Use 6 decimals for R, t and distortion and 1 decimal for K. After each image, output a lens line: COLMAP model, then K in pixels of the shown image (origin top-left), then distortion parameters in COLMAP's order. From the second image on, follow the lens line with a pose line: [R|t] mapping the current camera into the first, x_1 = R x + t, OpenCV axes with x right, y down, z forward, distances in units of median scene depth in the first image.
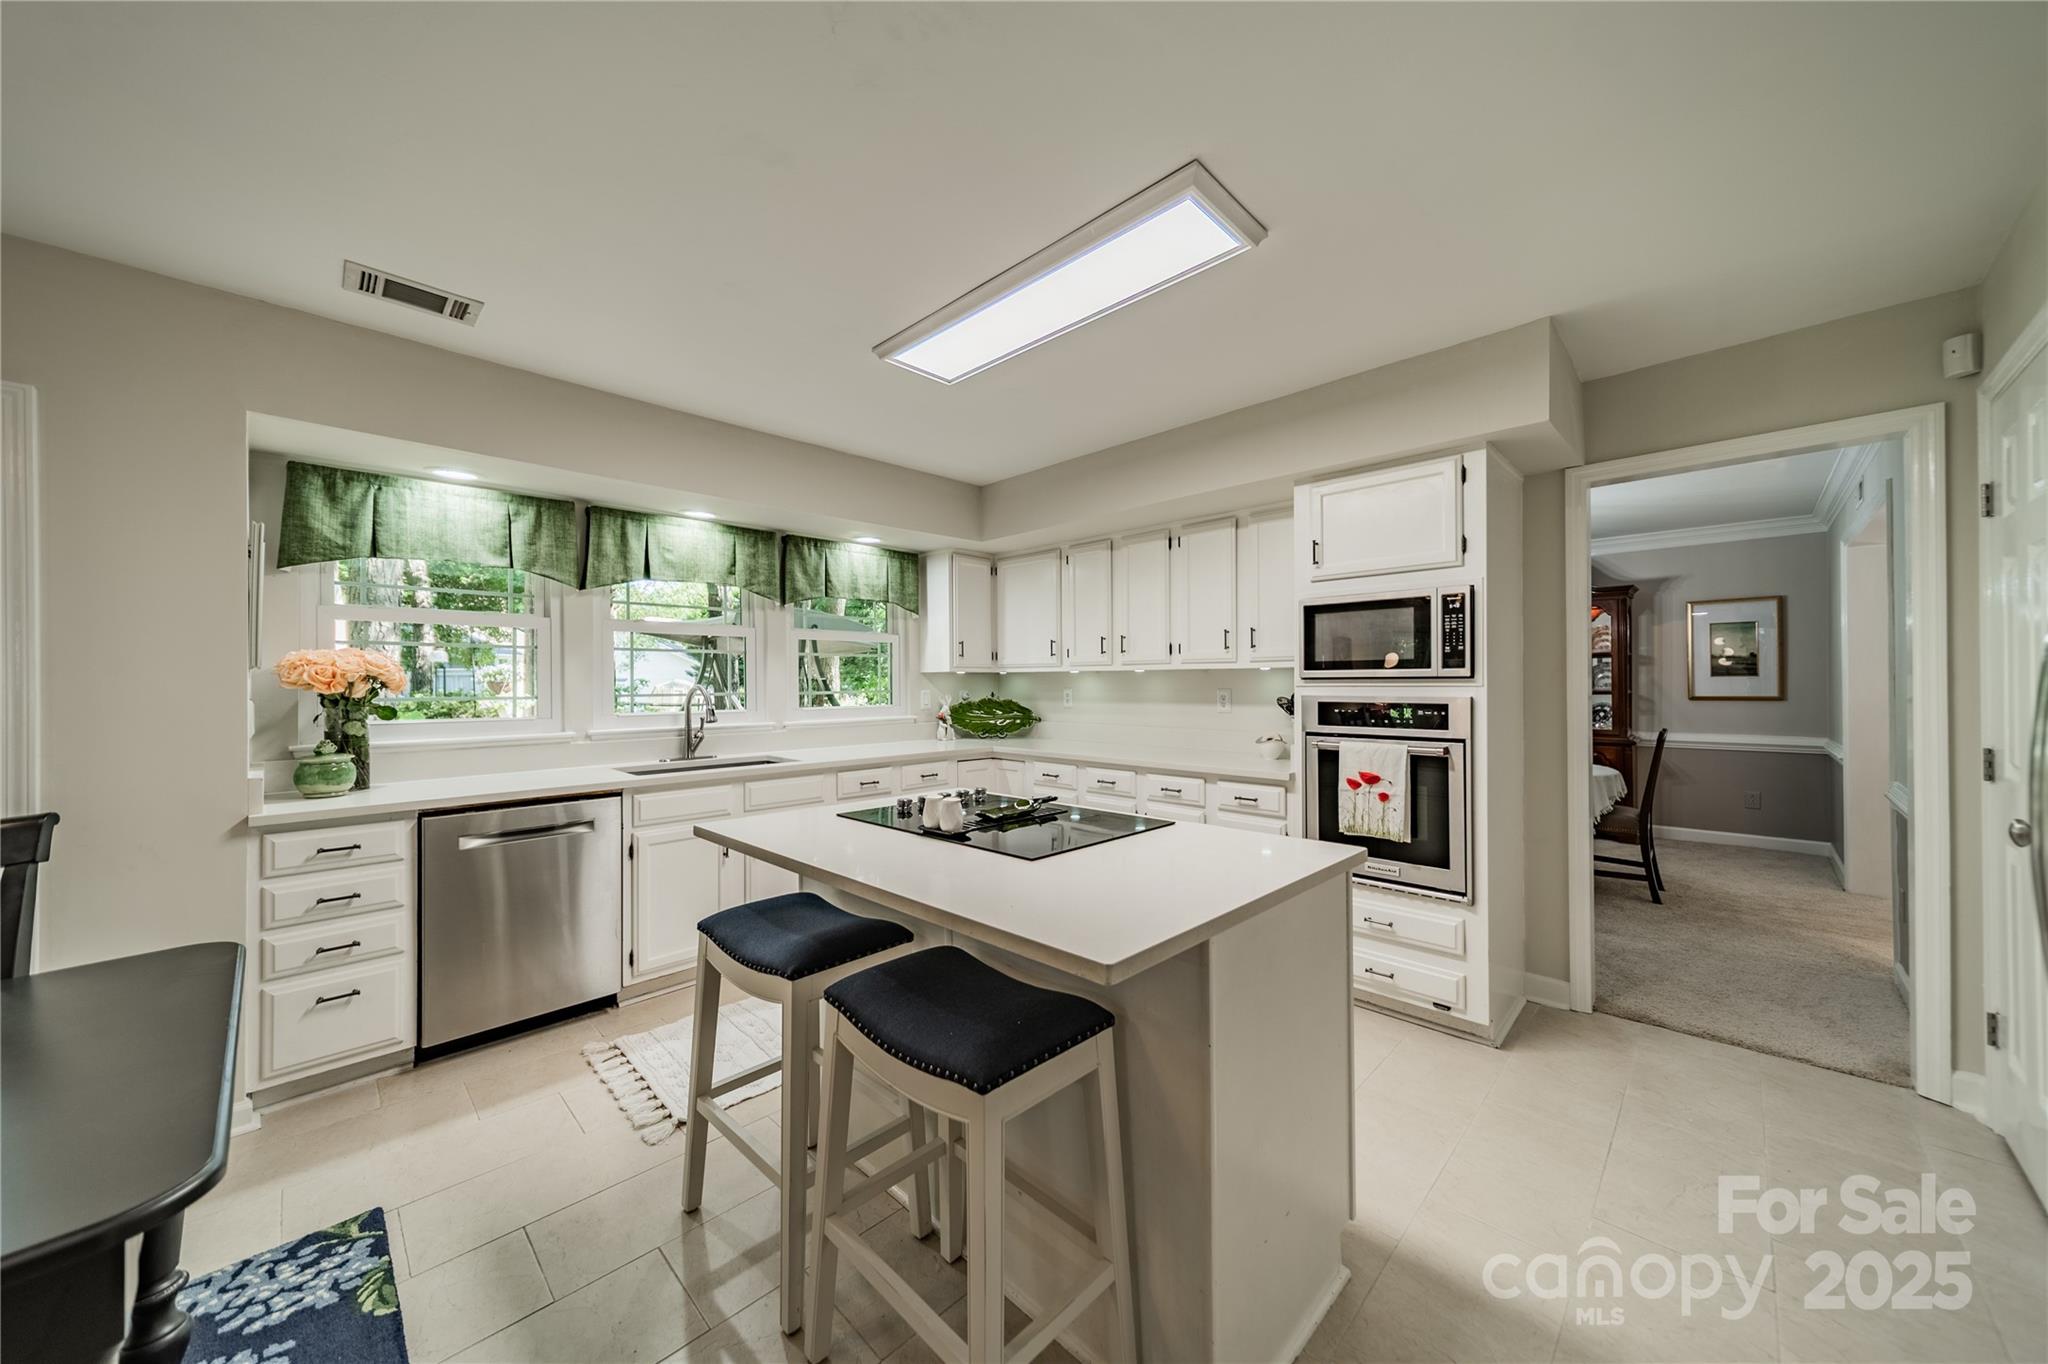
lens RADIAL K [[717.5, 0, 1031.4], [0, 717.5, 681.5], [0, 0, 1]] dist [0.007725, 0.000326]
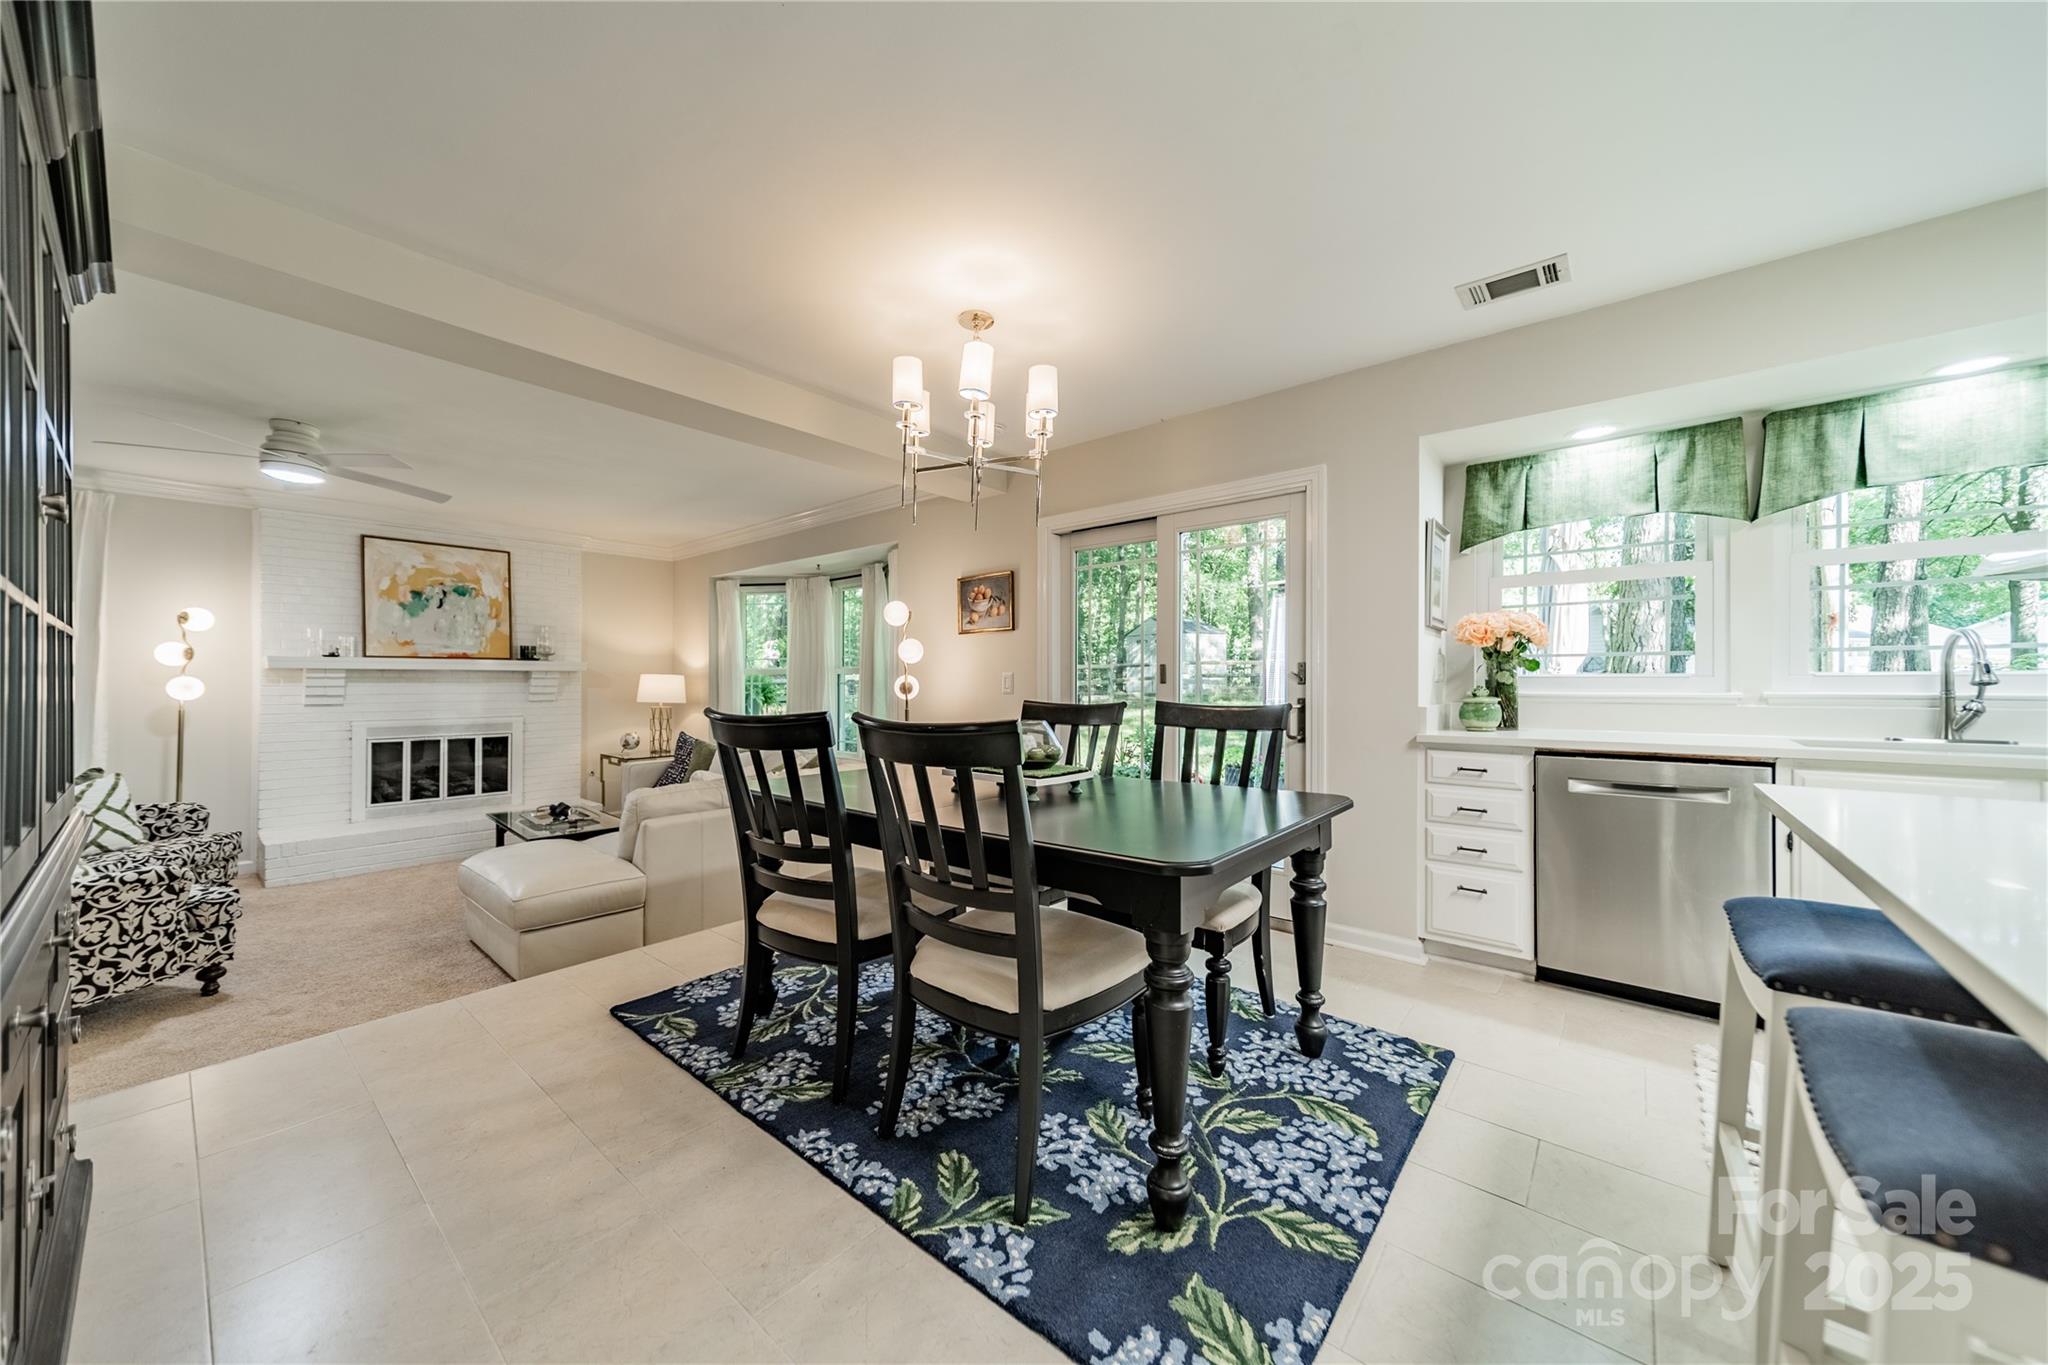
lens RADIAL K [[717.7, 0, 1026.0], [0, 717.7, 682.0], [0, 0, 1]] dist [0.008472, 0.000178]
pose [[0.078259, 0.005285, -0.996919, 0.171221], [0.002093, 0.999983, 0.005466, 0.063636], [0.996931, -0.002514, 0.078247, 0.127701]]
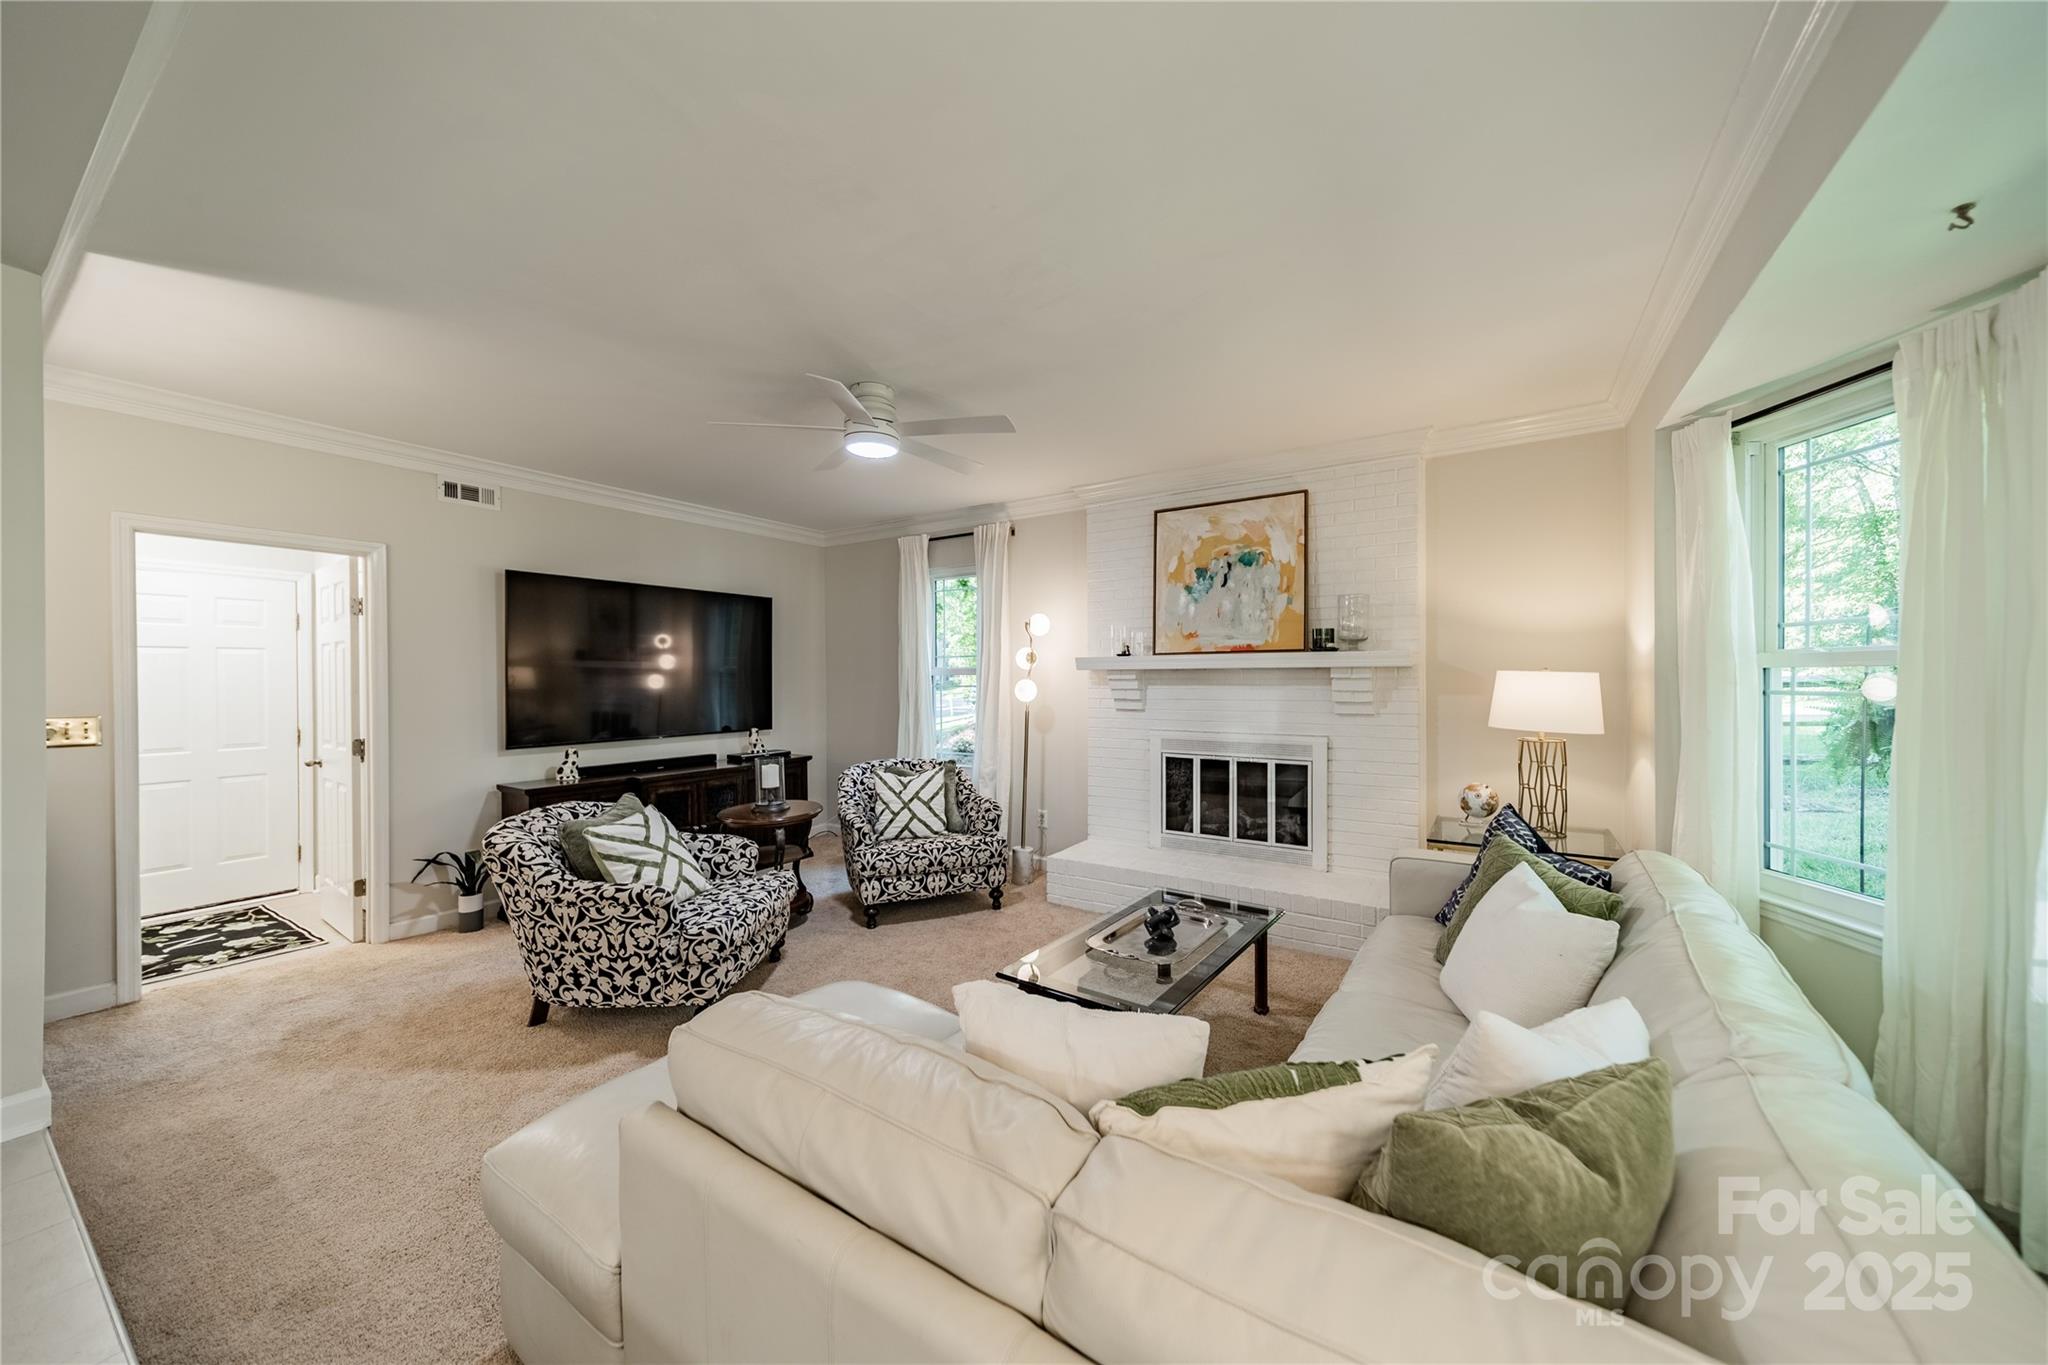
lens RADIAL K [[717.5, 0, 1031.4], [0, 717.5, 682.0], [0, 0, 1]] dist [0.007725, 0.000326]
pose [[-0.977617, 0.012282, -0.210031, -1.337878], [0.011372, 0.999920, 0.005541, 0.051916], [0.210083, 0.003028, -0.977679, 0.040475]]
